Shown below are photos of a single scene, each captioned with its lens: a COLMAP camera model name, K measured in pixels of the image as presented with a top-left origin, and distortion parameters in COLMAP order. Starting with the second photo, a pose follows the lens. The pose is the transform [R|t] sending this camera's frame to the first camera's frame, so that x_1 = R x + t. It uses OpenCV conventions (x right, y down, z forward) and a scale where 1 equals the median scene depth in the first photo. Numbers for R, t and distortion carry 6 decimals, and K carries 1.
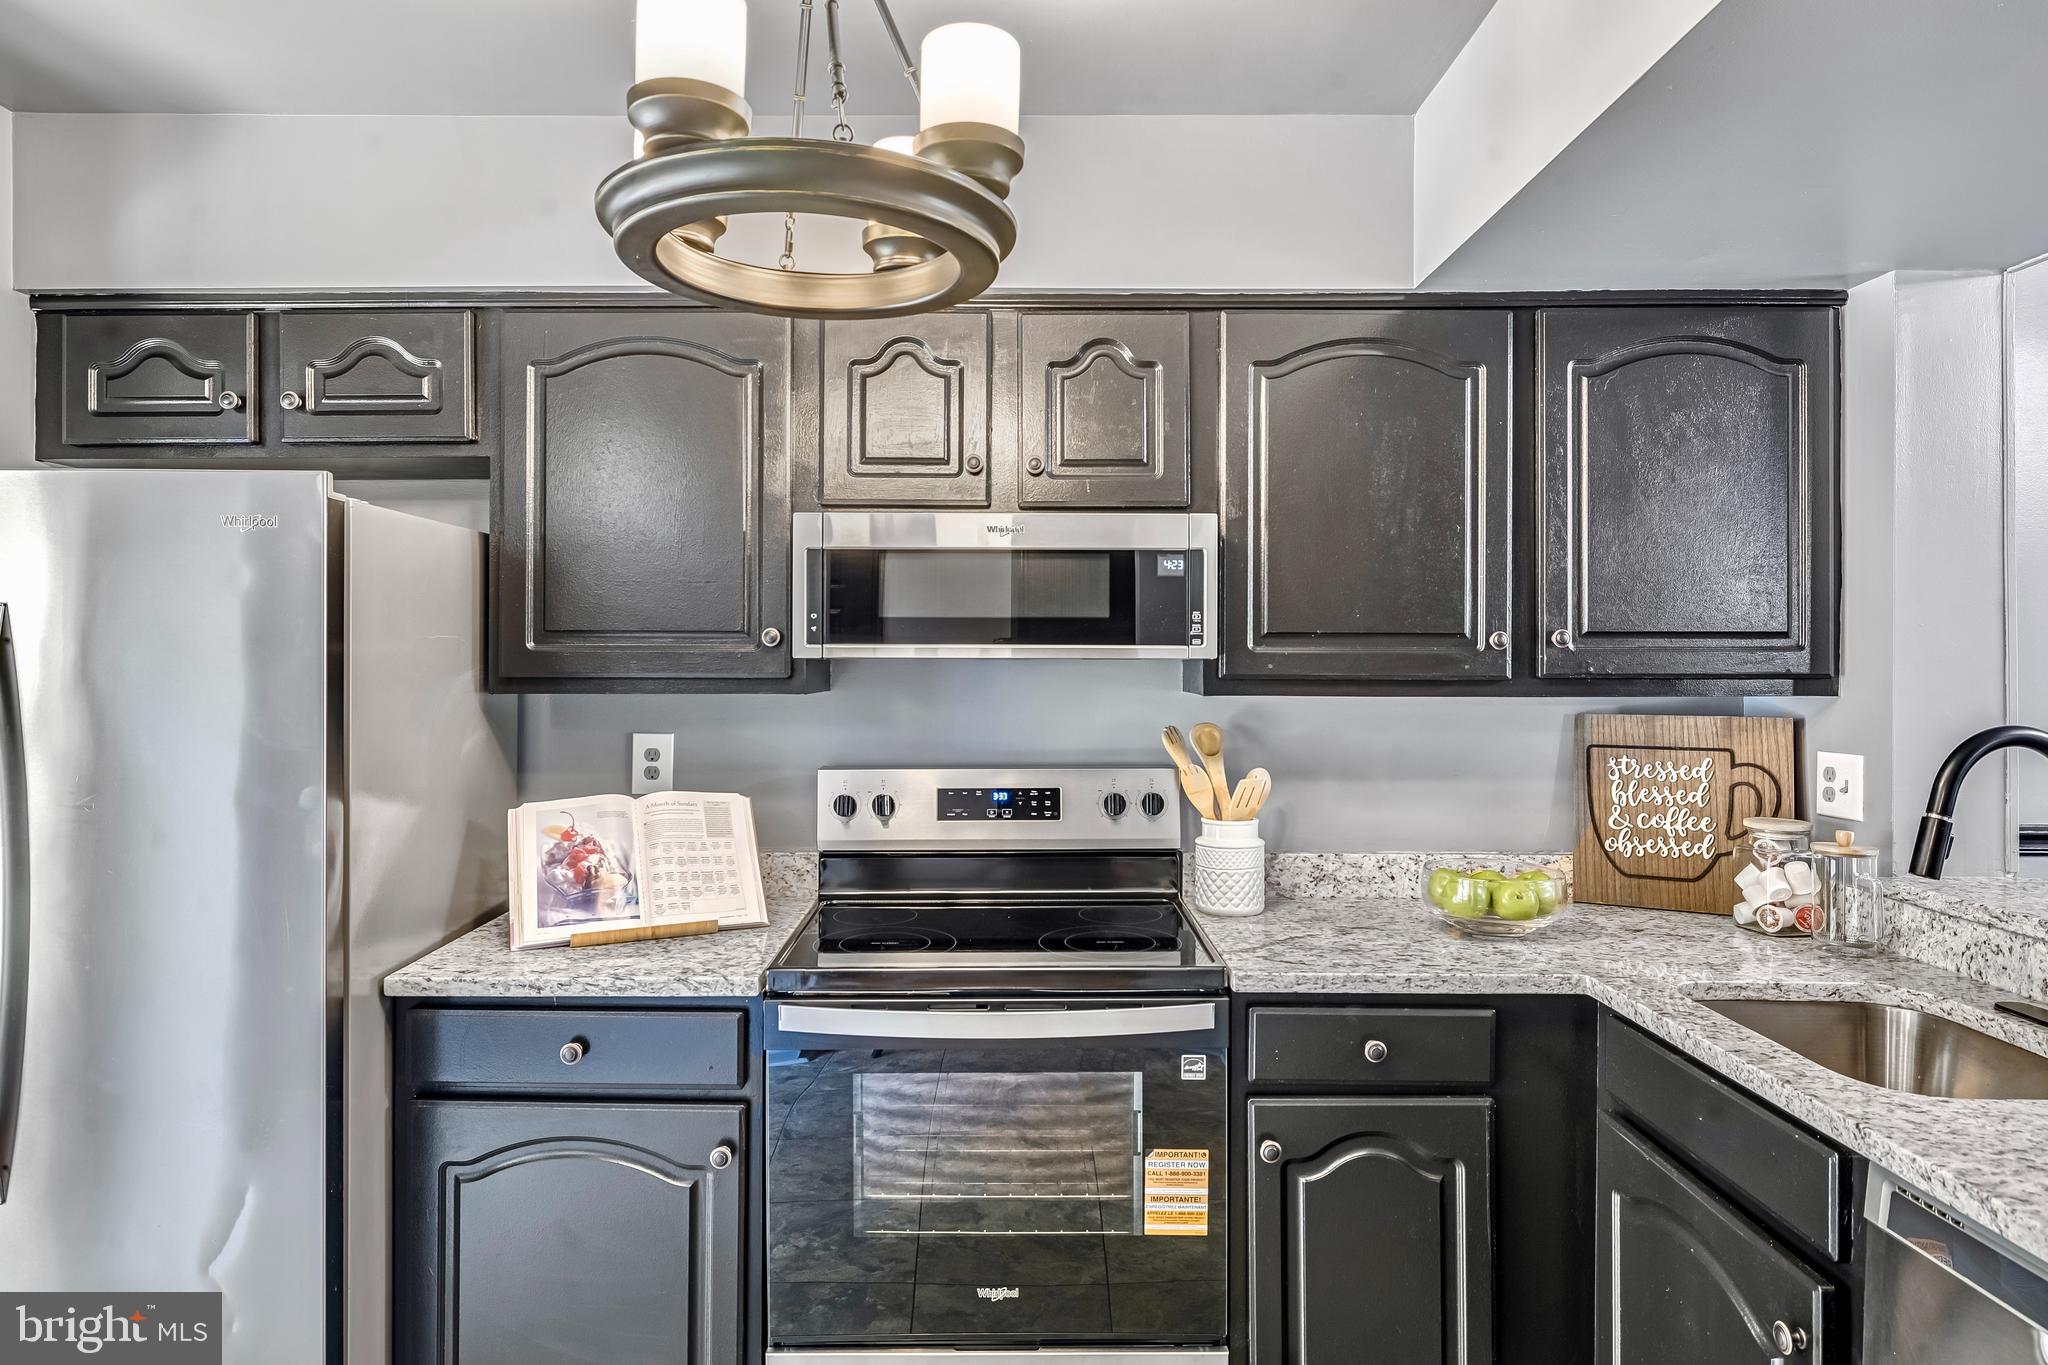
lens RADIAL K [[1225.6, 0, 1021.8], [0, 1225.6, 657.6], [0, 0, 1]] dist [-0.003336, 0.001855]
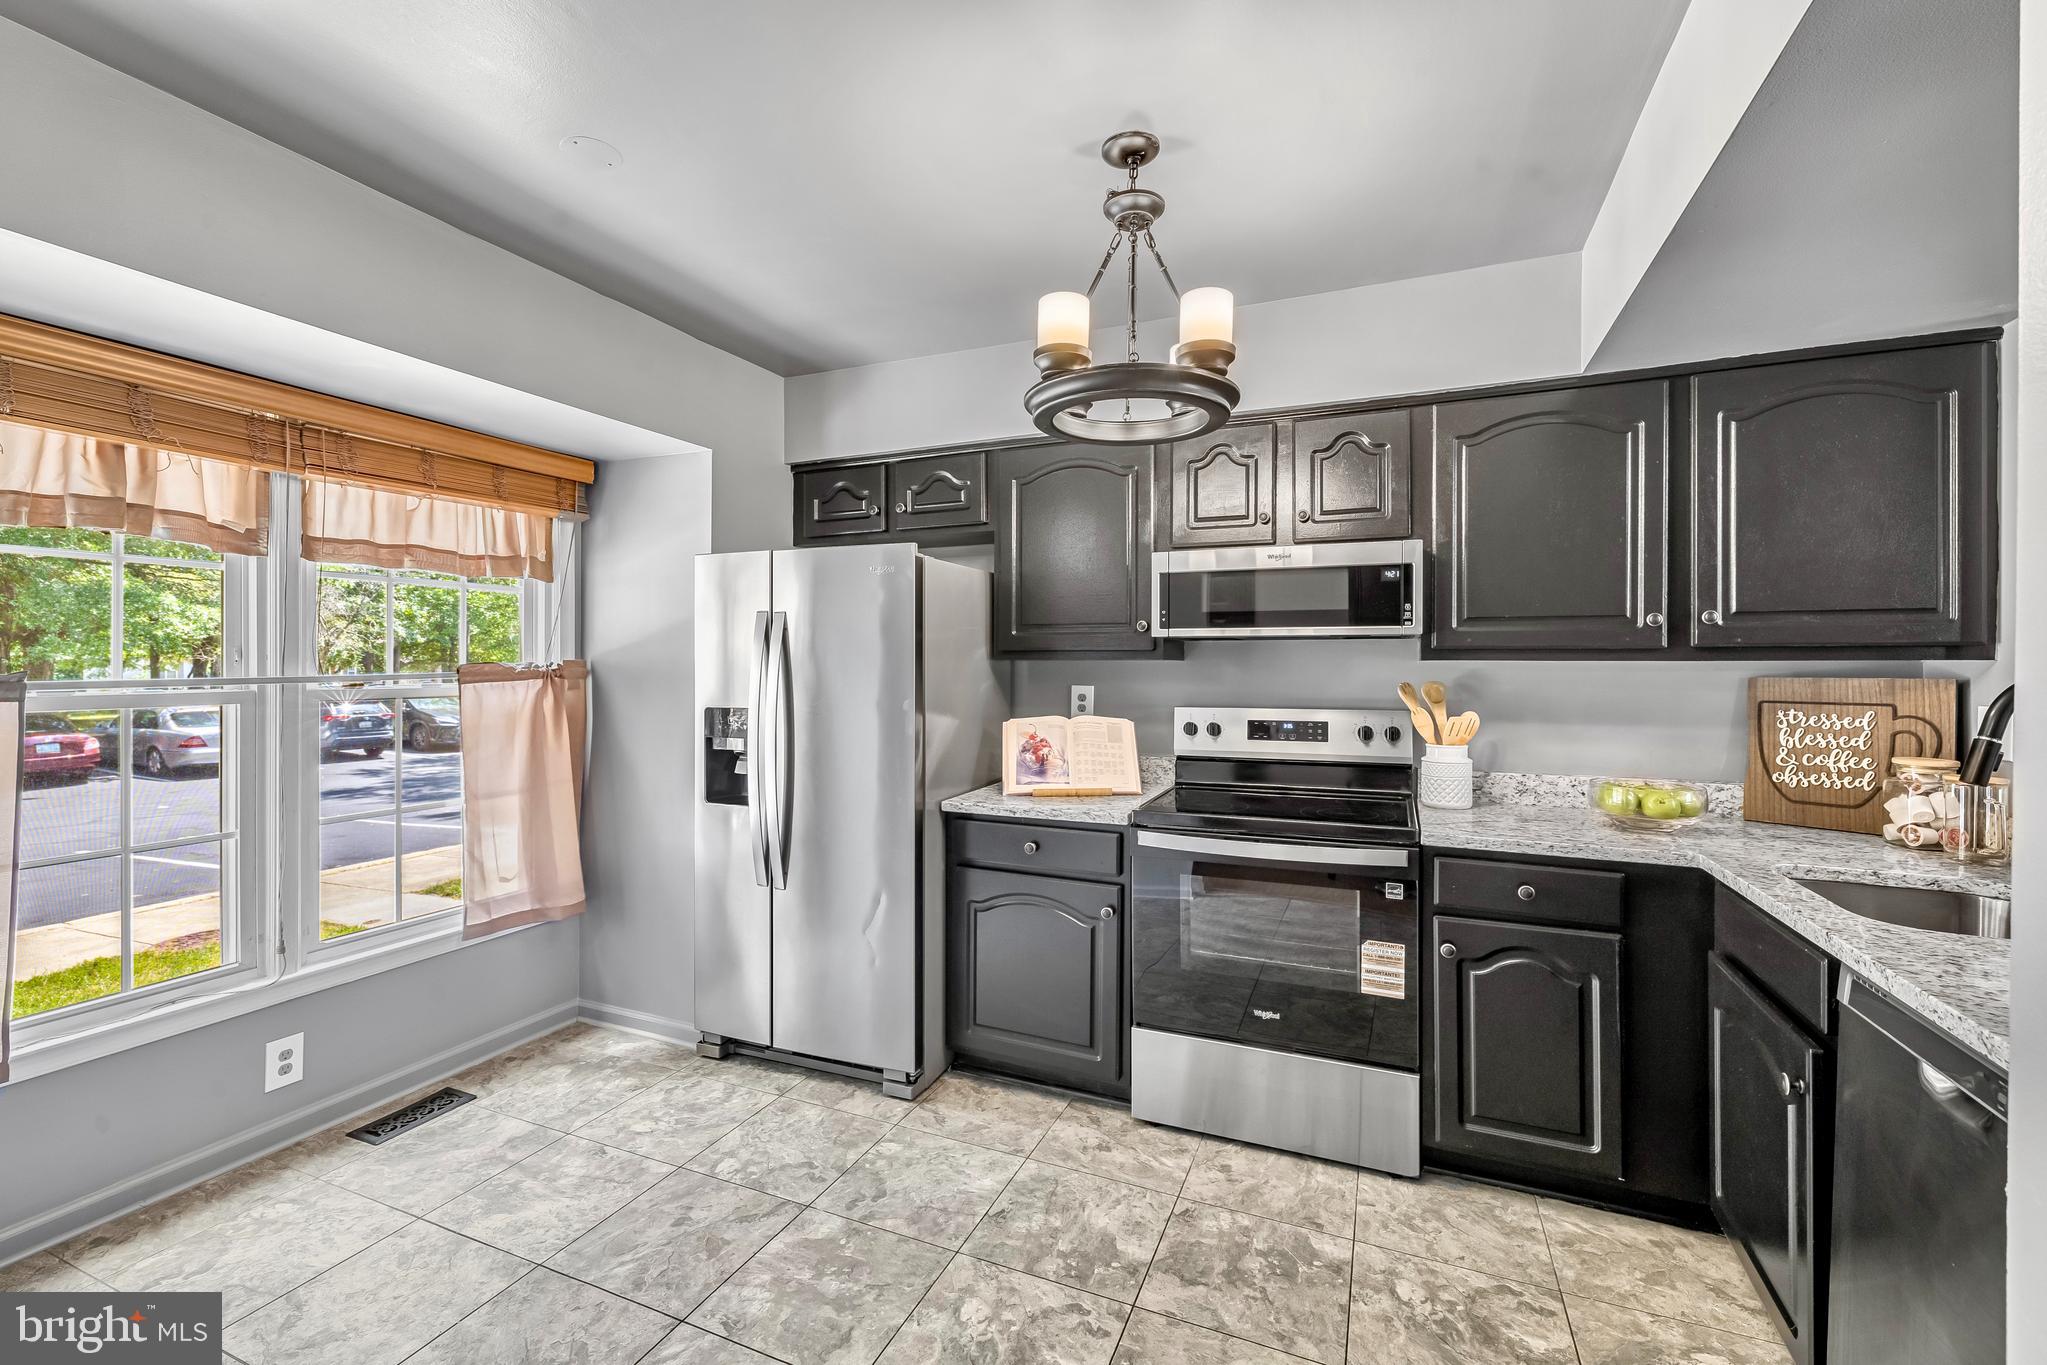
lens RADIAL K [[868.8, 0, 1017.4], [0, 868.8, 669.1], [0, 0, 1]] dist [0.001044, 0.000342]
pose [[0.916725, 0.002873, -0.399508, 0.122507], [-0.000003, 0.999974, 0.007186, 0.035066], [0.399519, -0.006587, 0.916701, -0.188907]]
